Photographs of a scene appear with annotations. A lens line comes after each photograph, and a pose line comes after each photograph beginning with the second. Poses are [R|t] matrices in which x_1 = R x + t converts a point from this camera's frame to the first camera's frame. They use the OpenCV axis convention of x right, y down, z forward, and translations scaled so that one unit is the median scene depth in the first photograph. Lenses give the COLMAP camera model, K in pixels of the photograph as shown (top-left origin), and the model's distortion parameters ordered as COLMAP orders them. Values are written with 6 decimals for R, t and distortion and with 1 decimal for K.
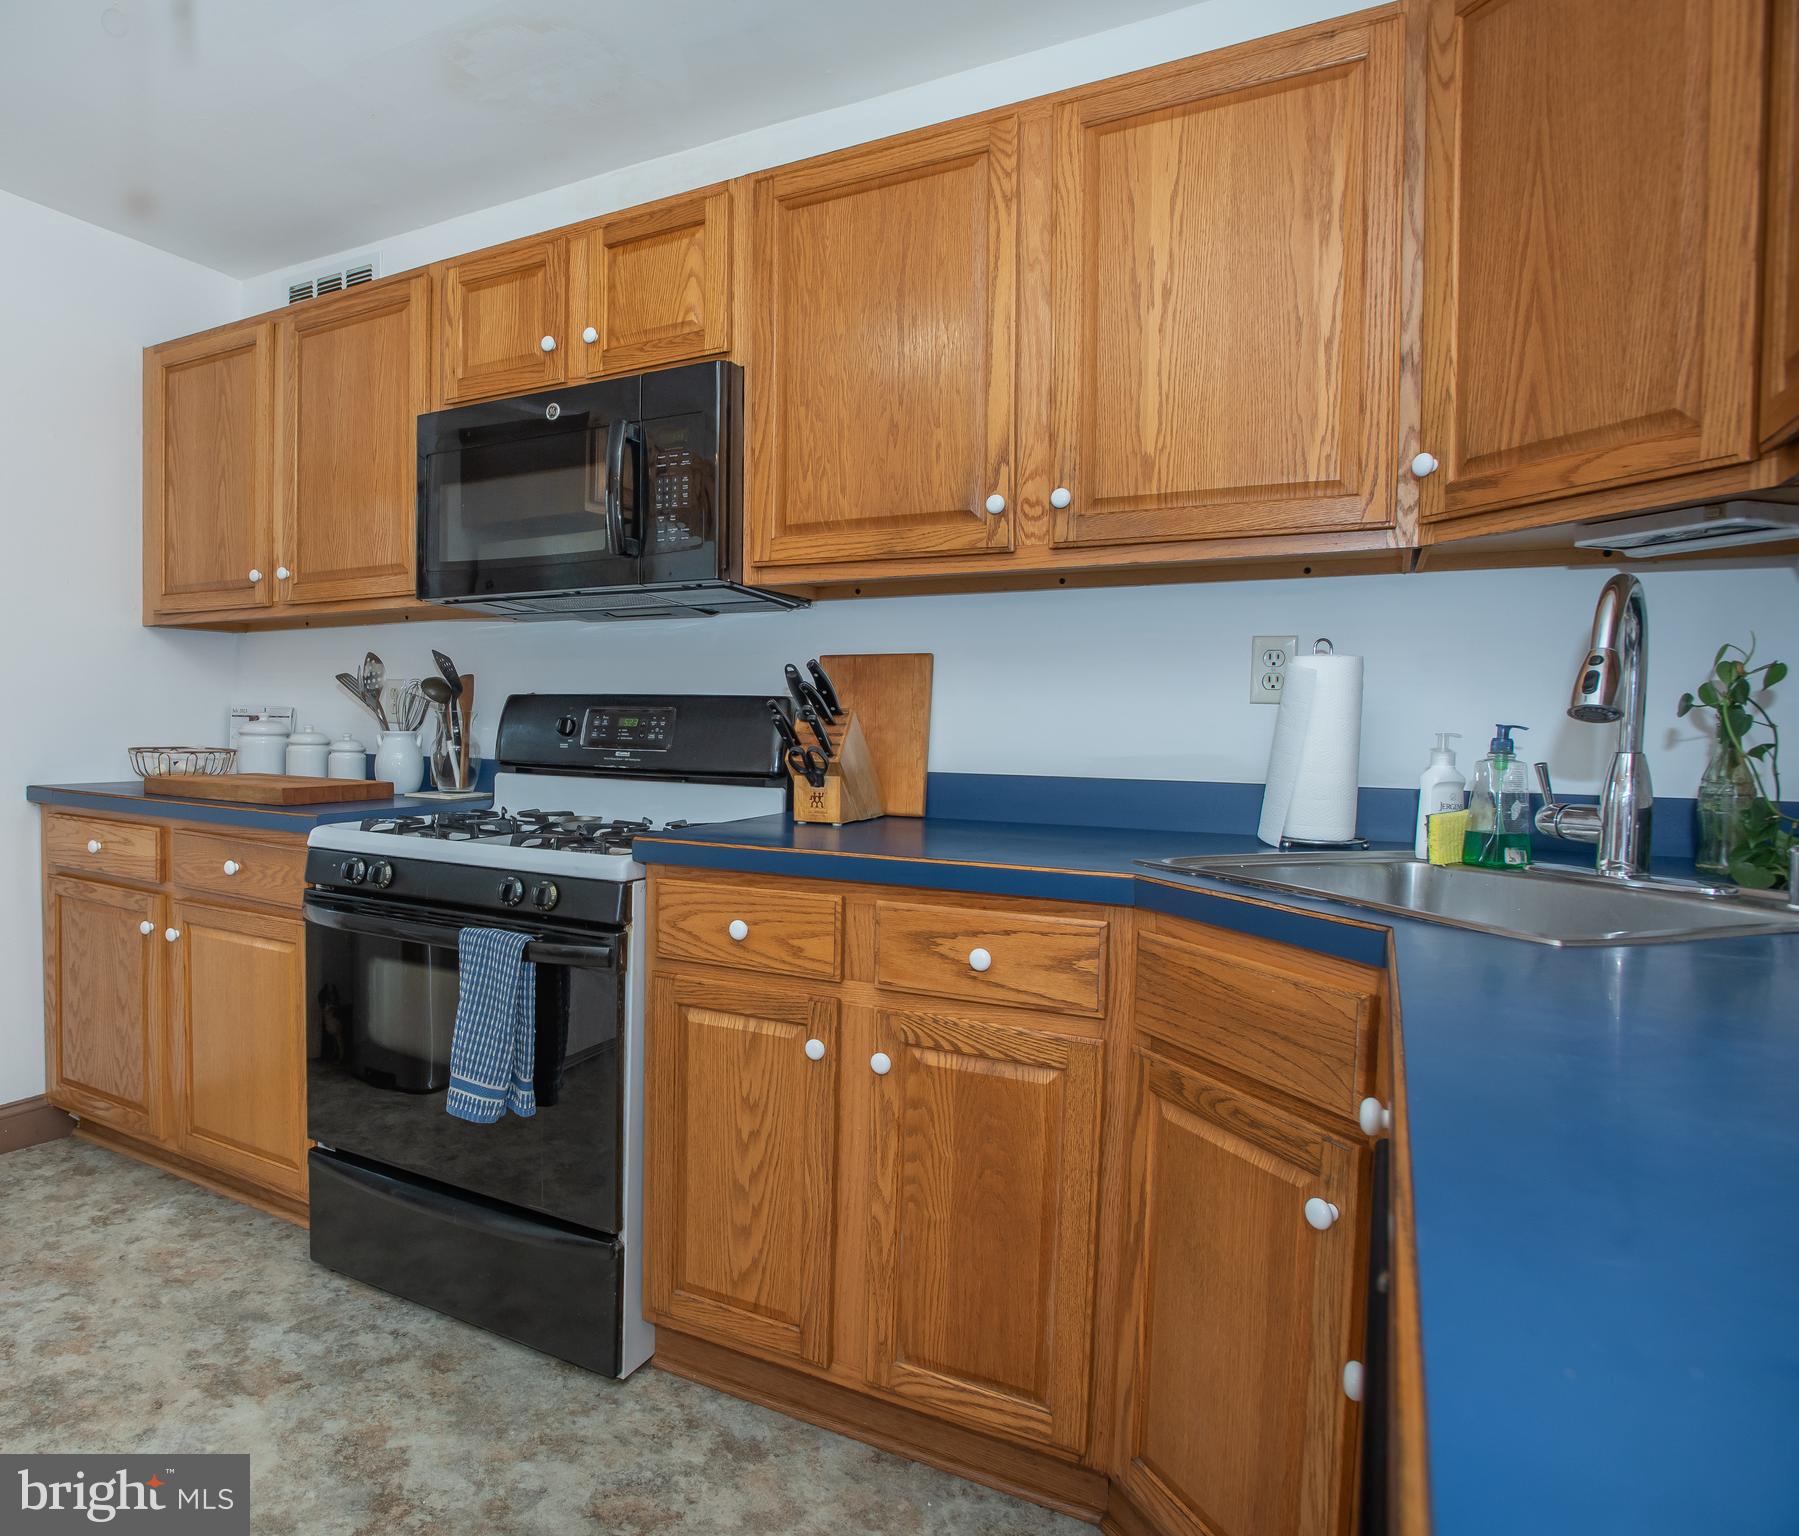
lens RADIAL K [[1226.7, 0, 895.2], [0, 1226.7, 776.5], [0, 0, 1]] dist [-0.058623, -0.000557]
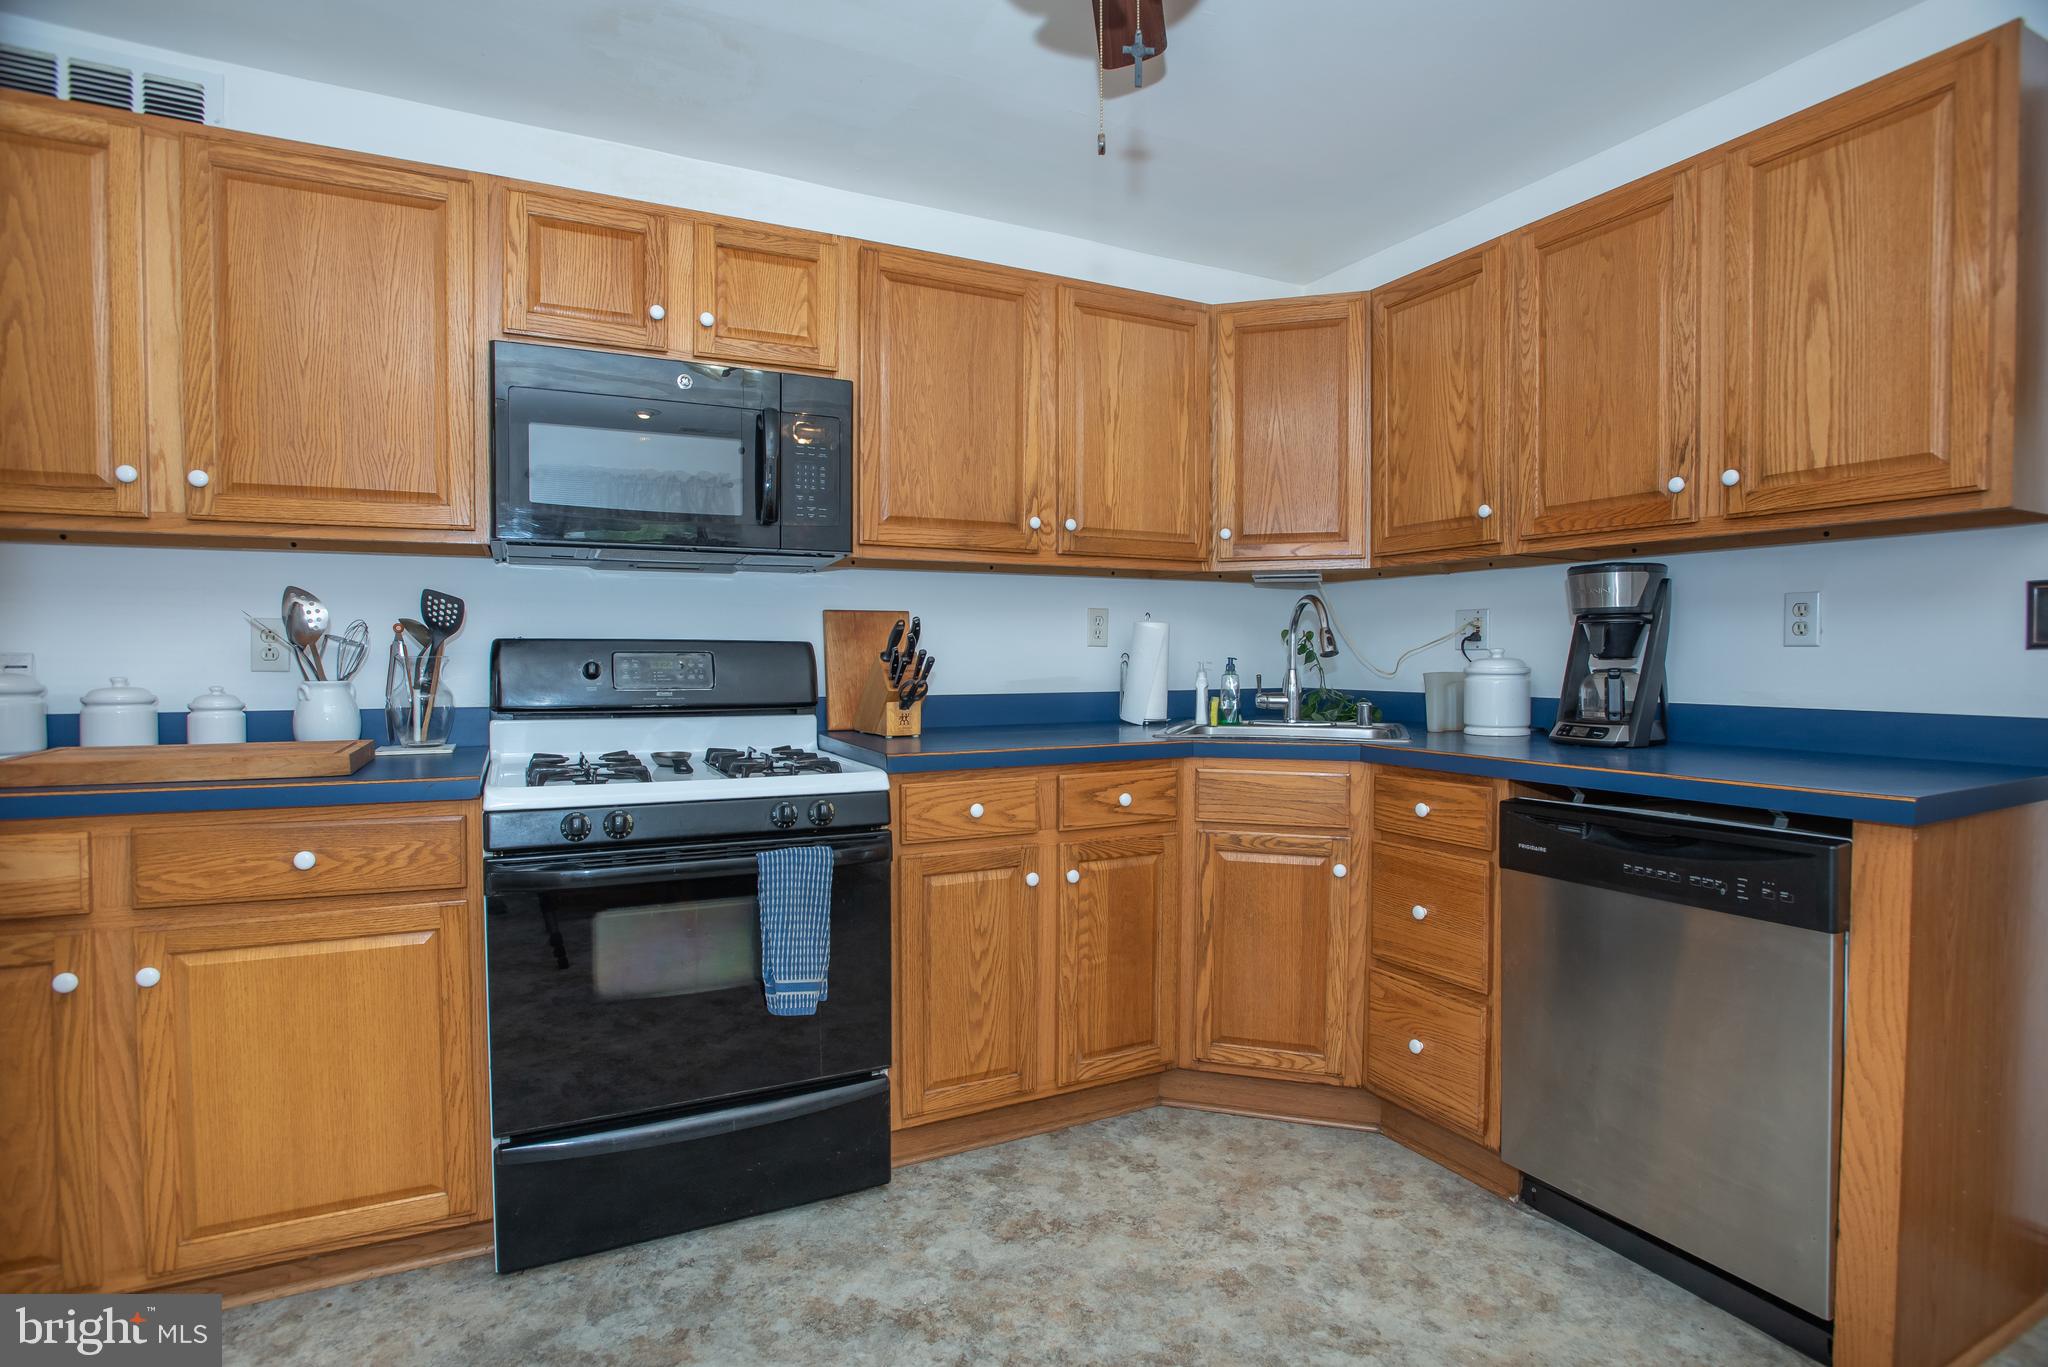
lens RADIAL K [[1062.7, 0, 1021.5], [0, 1062.7, 685.4], [0, 0, 1]] dist [-0.075453, 0.040451]
pose [[0.515061, -0.040032, 0.856218, -1.125845], [0.041599, 0.998899, 0.021678, -0.043153], [-0.856143, 0.024453, 0.516159, 0.312489]]
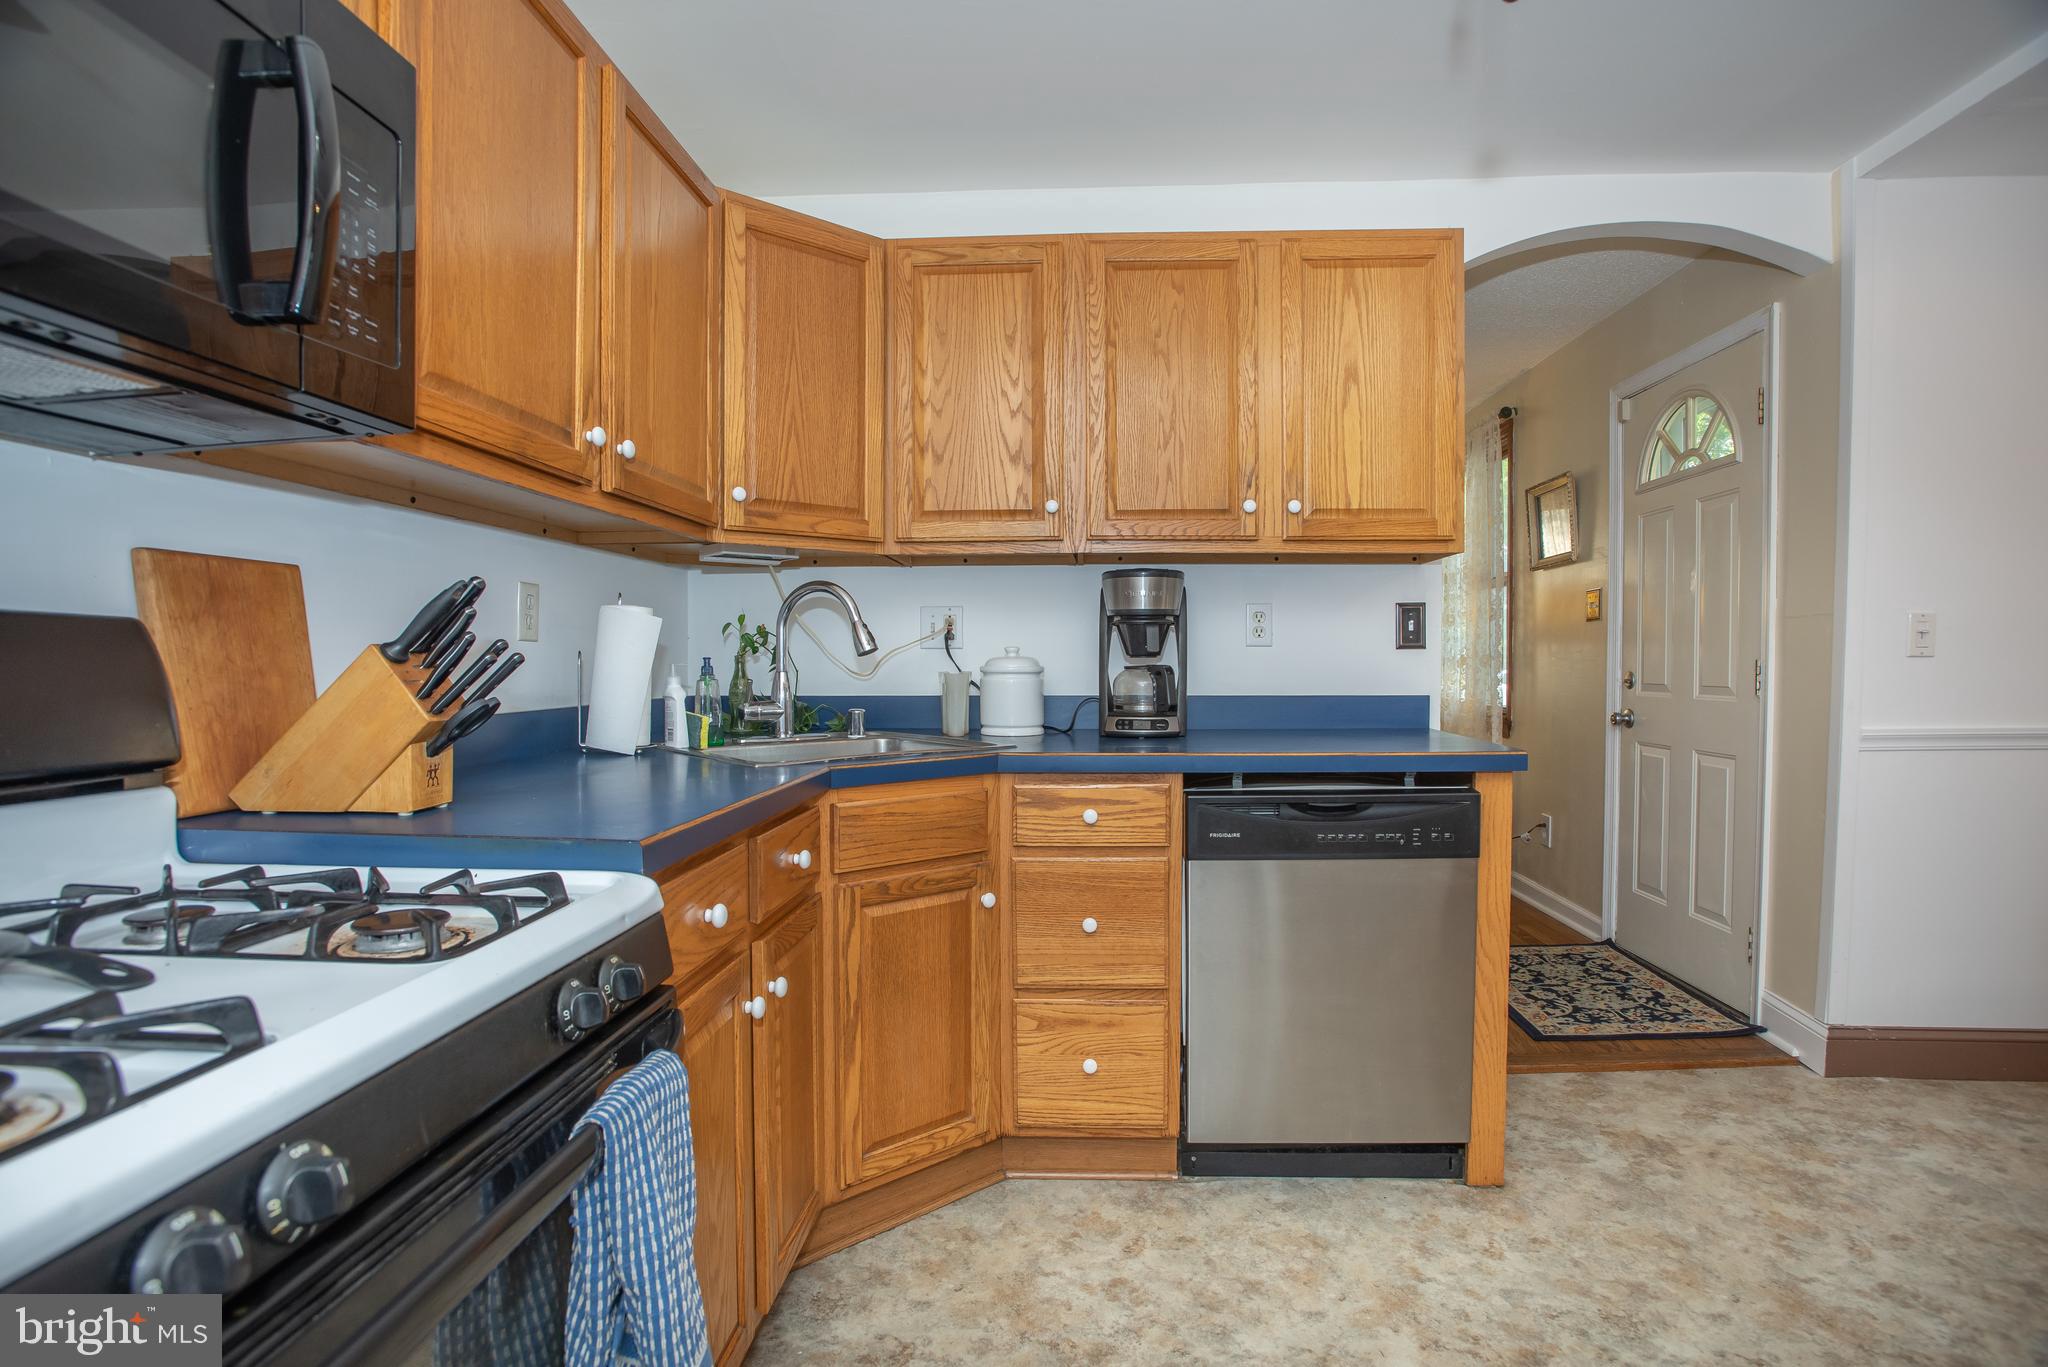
lens RADIAL K [[1062.7, 0, 1021.5], [0, 1062.7, 685.4], [0, 0, 1]] dist [-0.075453, 0.040451]
pose [[-0.508762, -0.035465, 0.860176, -0.805943], [0.027768, 0.997955, 0.057570, -0.065218], [-0.860459, 0.053175, -0.506737, 1.195264]]
